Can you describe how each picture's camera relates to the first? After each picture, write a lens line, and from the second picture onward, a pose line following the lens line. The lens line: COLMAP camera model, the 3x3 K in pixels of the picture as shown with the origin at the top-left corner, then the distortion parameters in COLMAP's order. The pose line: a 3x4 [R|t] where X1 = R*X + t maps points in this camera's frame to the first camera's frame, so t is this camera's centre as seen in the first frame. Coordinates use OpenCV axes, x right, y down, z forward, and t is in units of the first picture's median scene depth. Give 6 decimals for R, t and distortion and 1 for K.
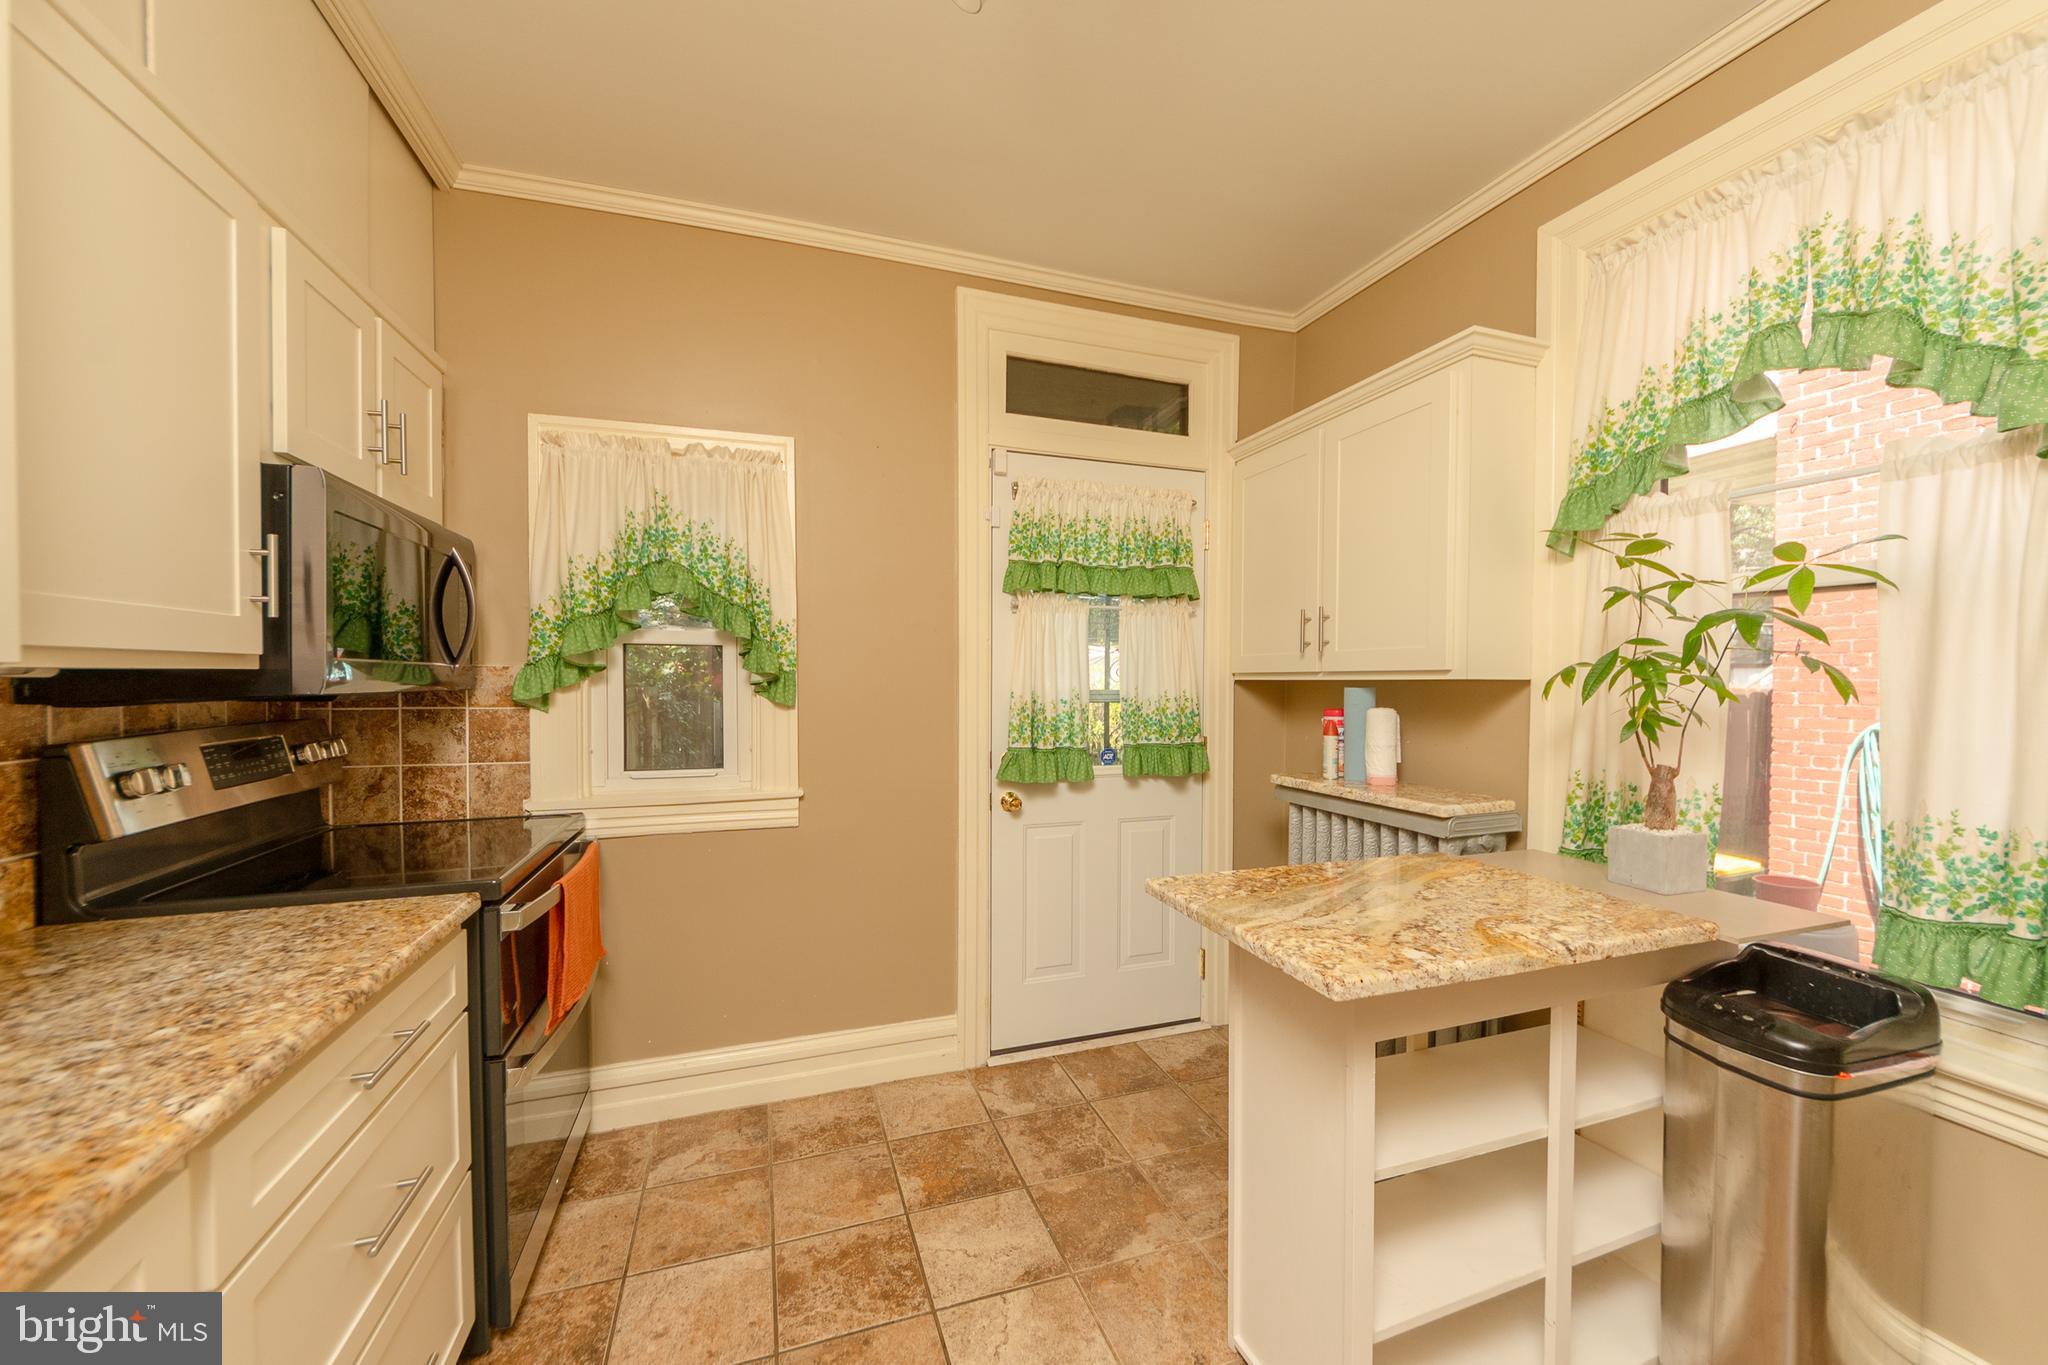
lens RADIAL K [[762.6, 0, 1008.2], [0, 762.6, 681.0], [0, 0, 1]] dist [0.001241, -0.000485]
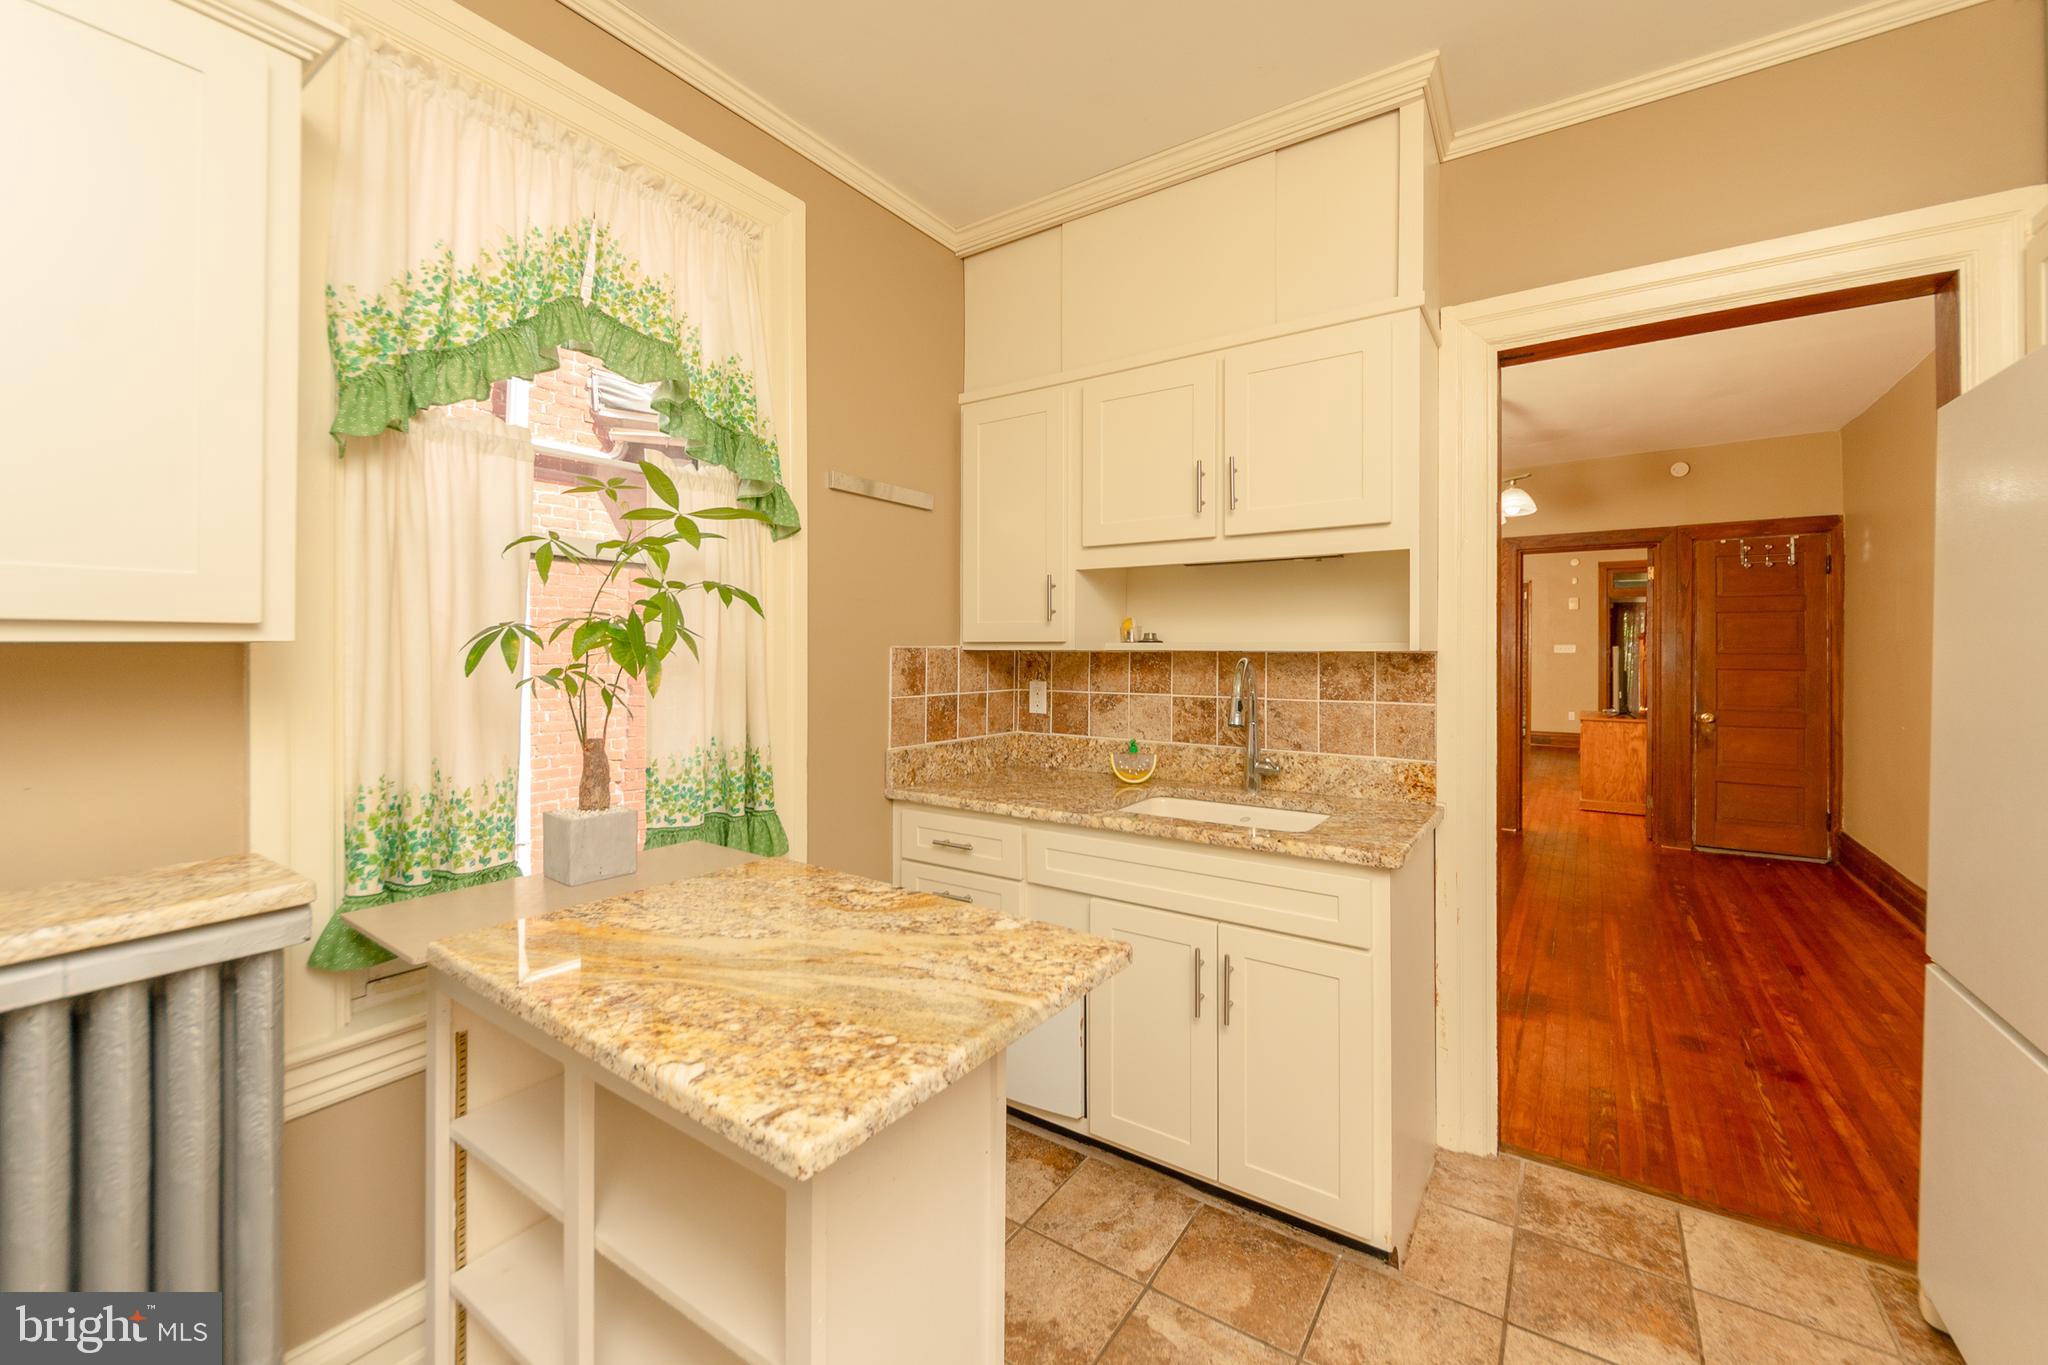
lens RADIAL K [[762.6, 0, 1069.0], [0, 762.6, 655.2], [0, 0, 1]] dist [0.001241, -0.000485]
pose [[-0.613022, 0.004549, 0.790053, -0.253987], [0.011619, 0.999927, 0.003258, 0.012355], [-0.789981, 0.011177, -0.613030, 1.377243]]
